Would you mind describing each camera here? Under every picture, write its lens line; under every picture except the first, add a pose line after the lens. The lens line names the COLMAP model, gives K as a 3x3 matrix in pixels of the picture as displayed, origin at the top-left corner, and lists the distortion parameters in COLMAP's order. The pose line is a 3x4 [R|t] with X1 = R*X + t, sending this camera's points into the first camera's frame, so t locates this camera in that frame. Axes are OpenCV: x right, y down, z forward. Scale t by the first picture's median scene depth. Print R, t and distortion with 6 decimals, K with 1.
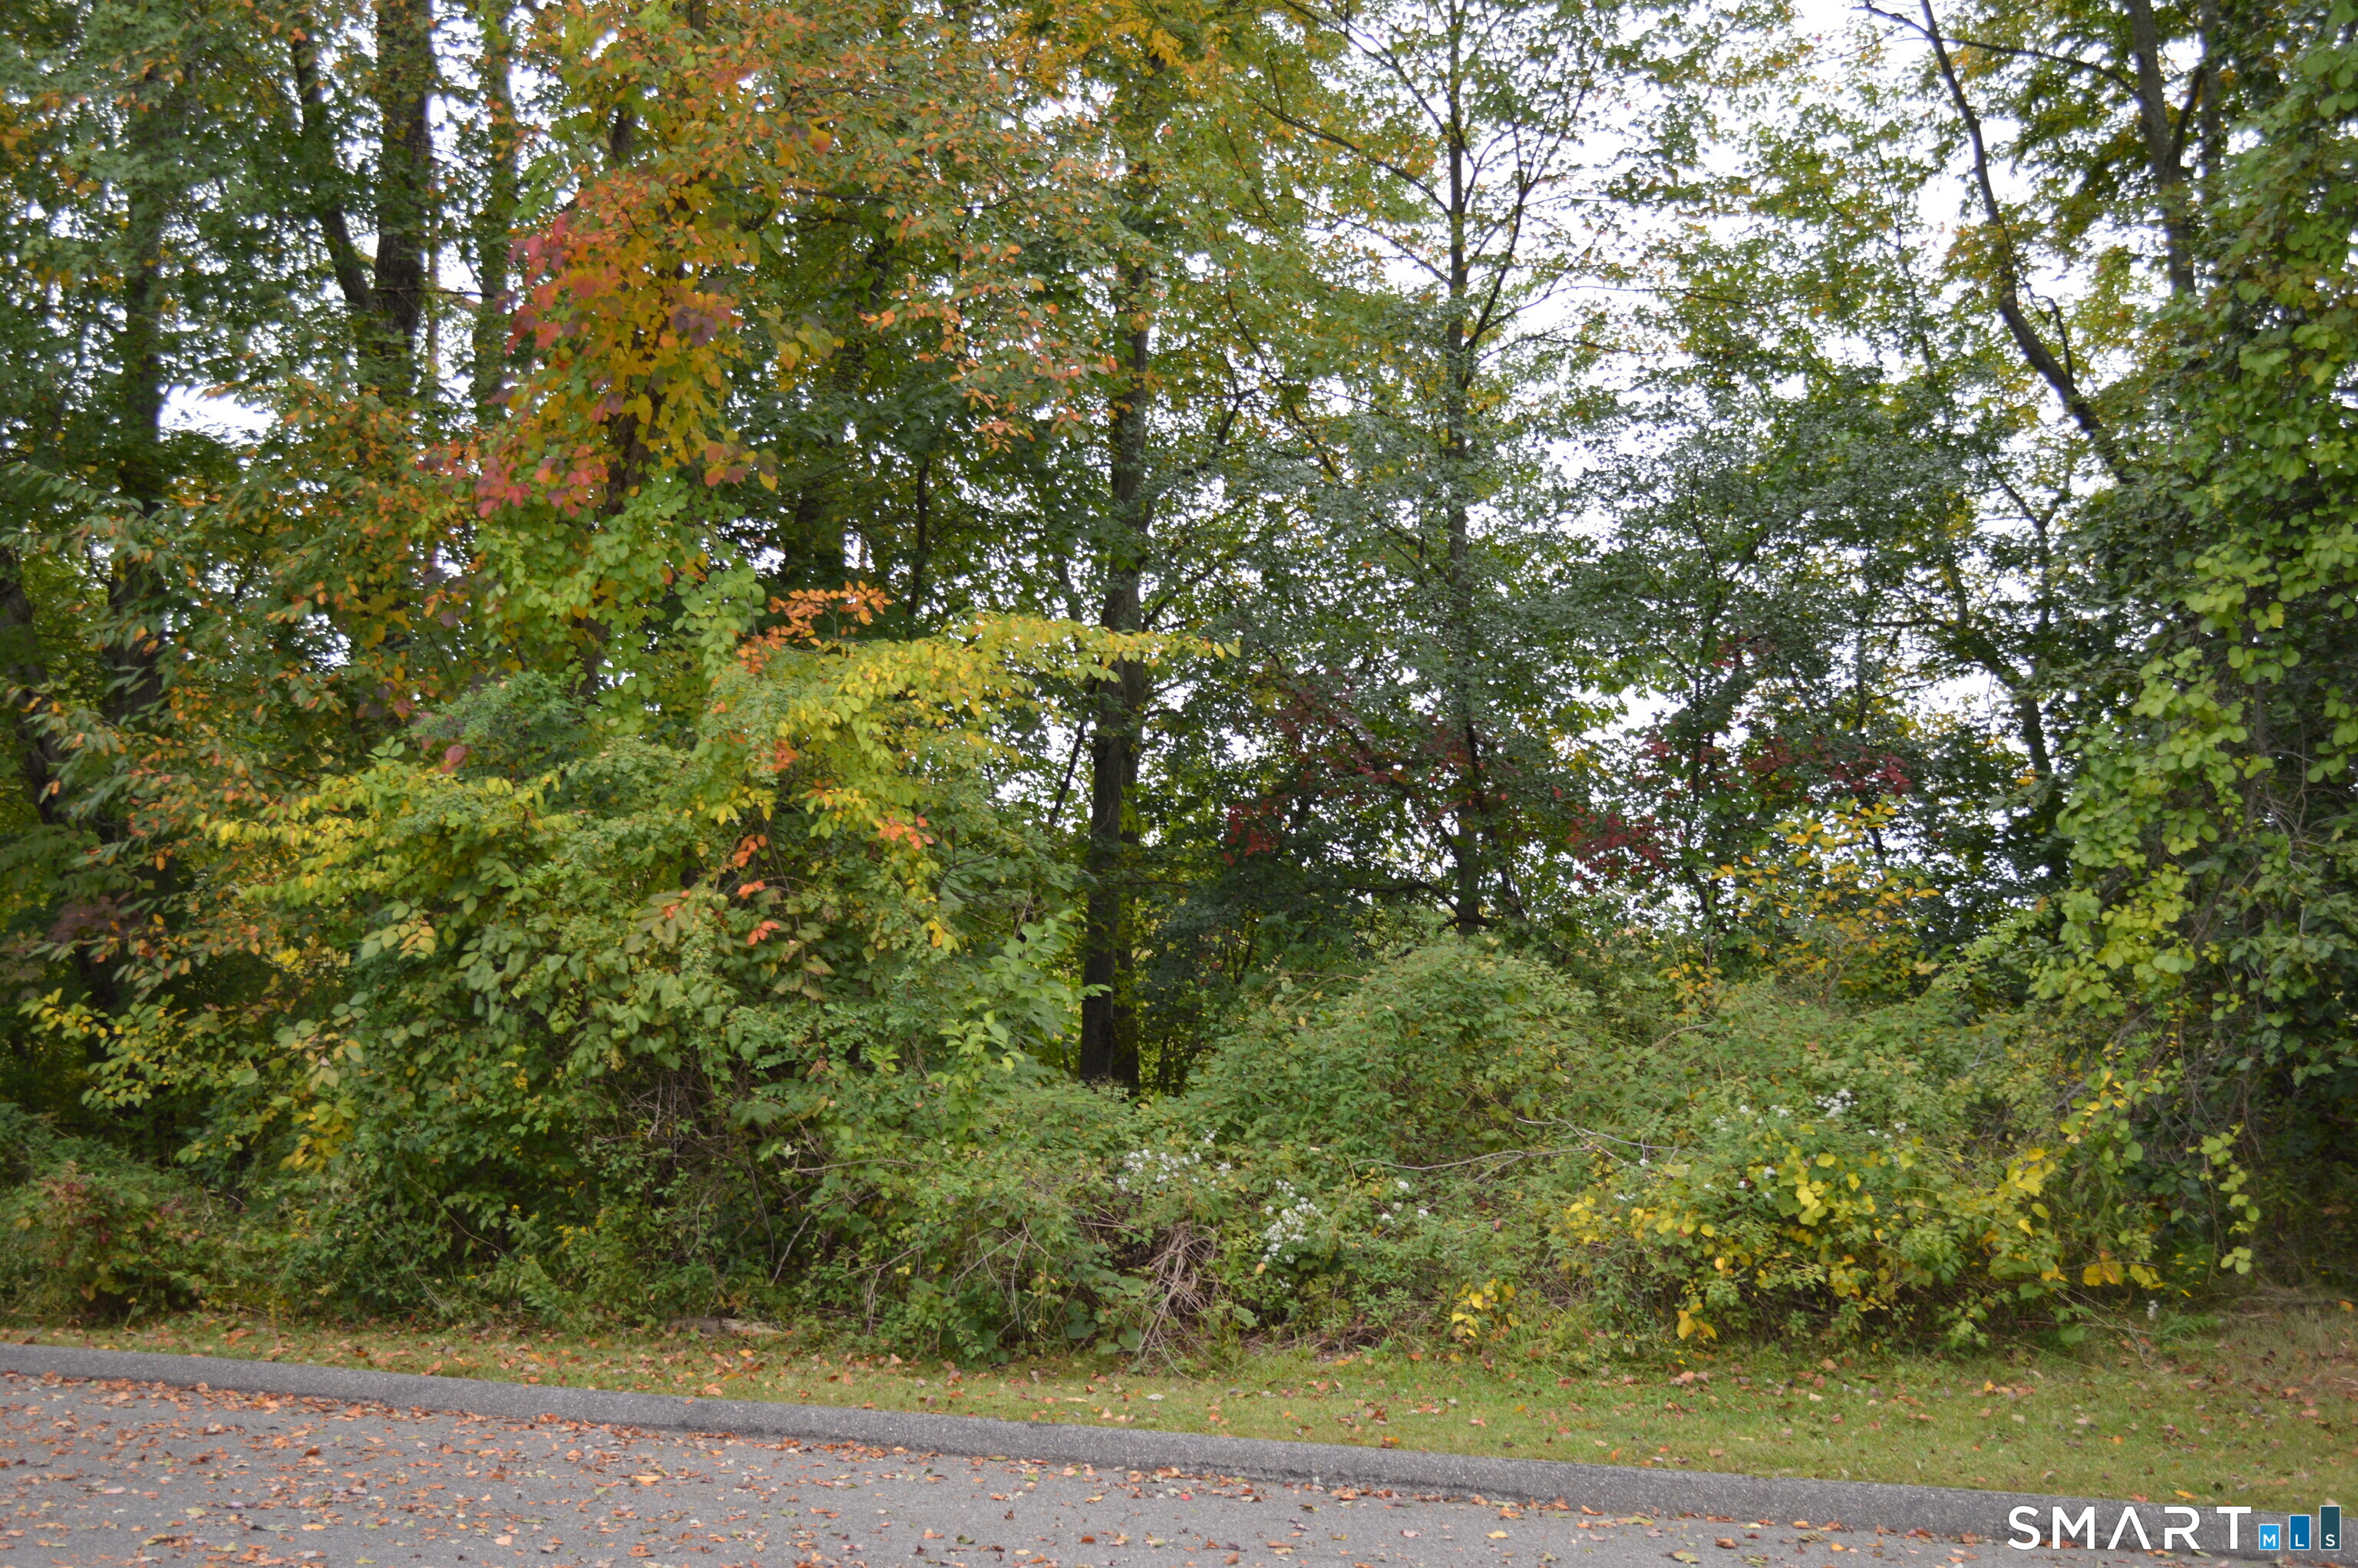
lens RADIAL K [[2686.5, 0, 1174.9], [0, 2686.5, 782.8], [0, 0, 1]] dist [-0.043399, 0.000000]
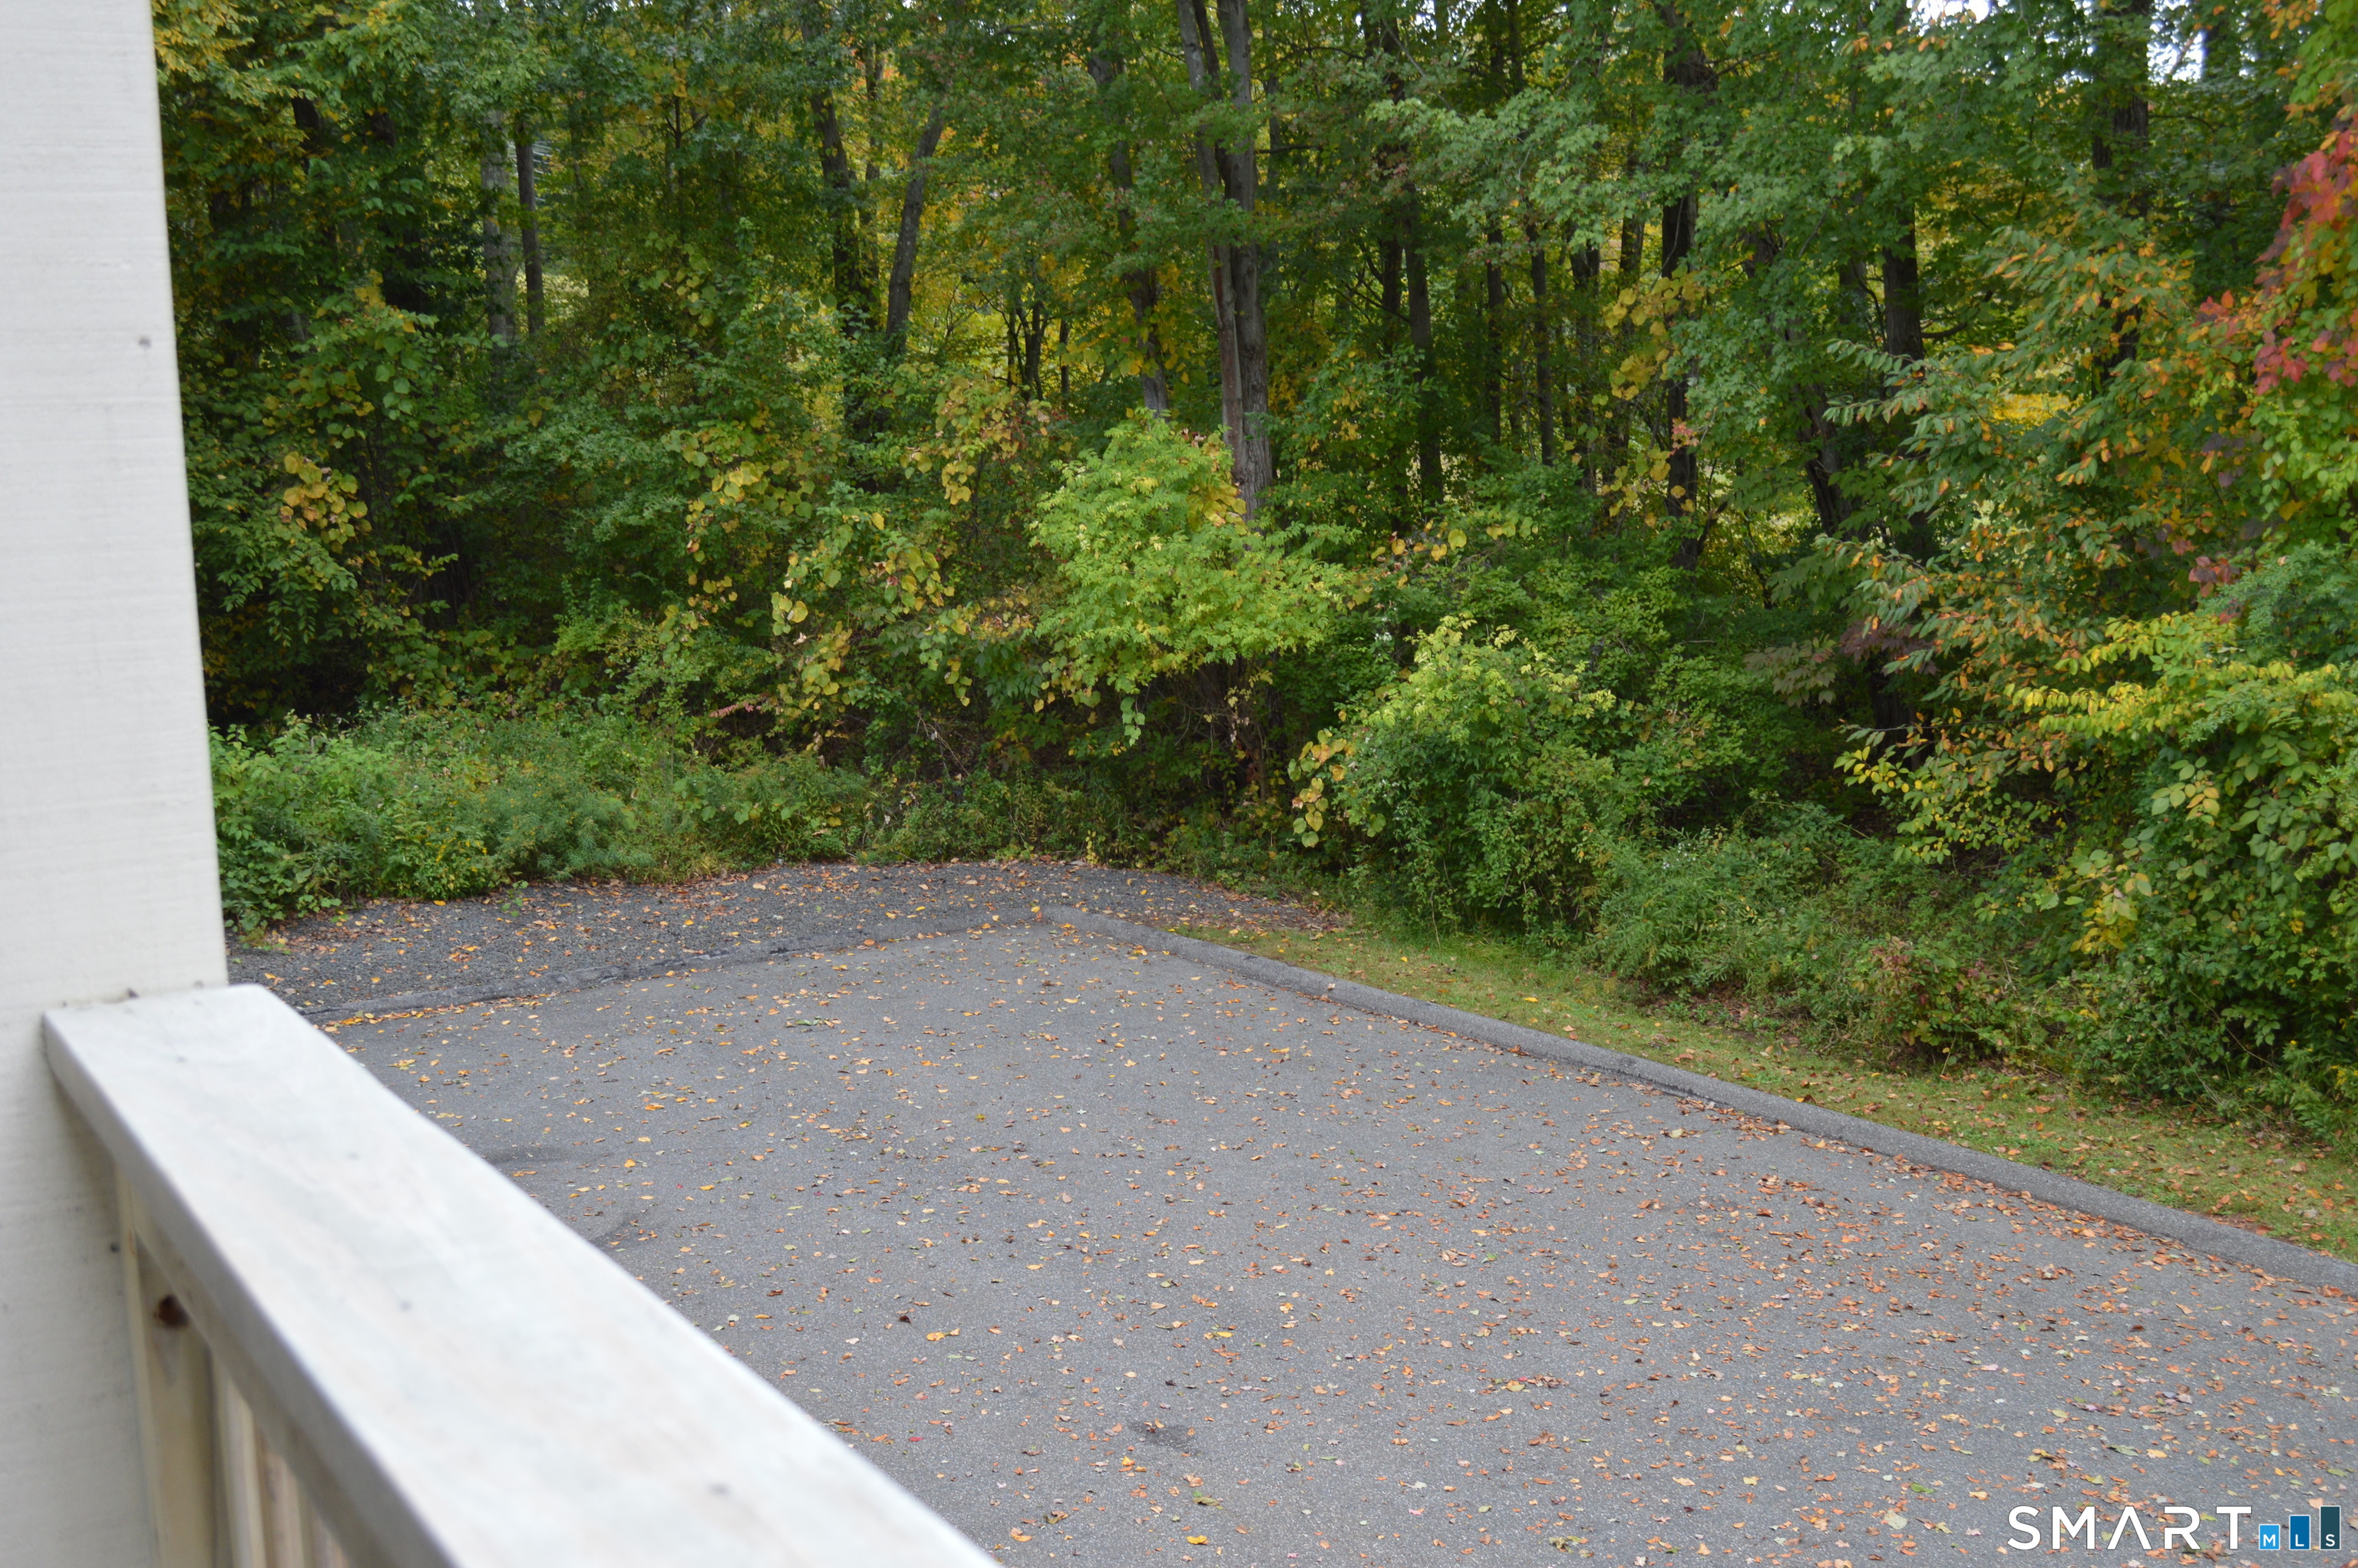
lens RADIAL K [[2686.5, 0, 1178.1], [0, 2686.5, 786.9], [0, 0, 1]] dist [-0.043399, 0.000000]
pose [[0.824820, 0.058366, -0.562375, -0.007463], [0.077640, 0.973543, 0.214911, -0.214897], [0.560040, -0.220926, 0.798466, -0.131574]]
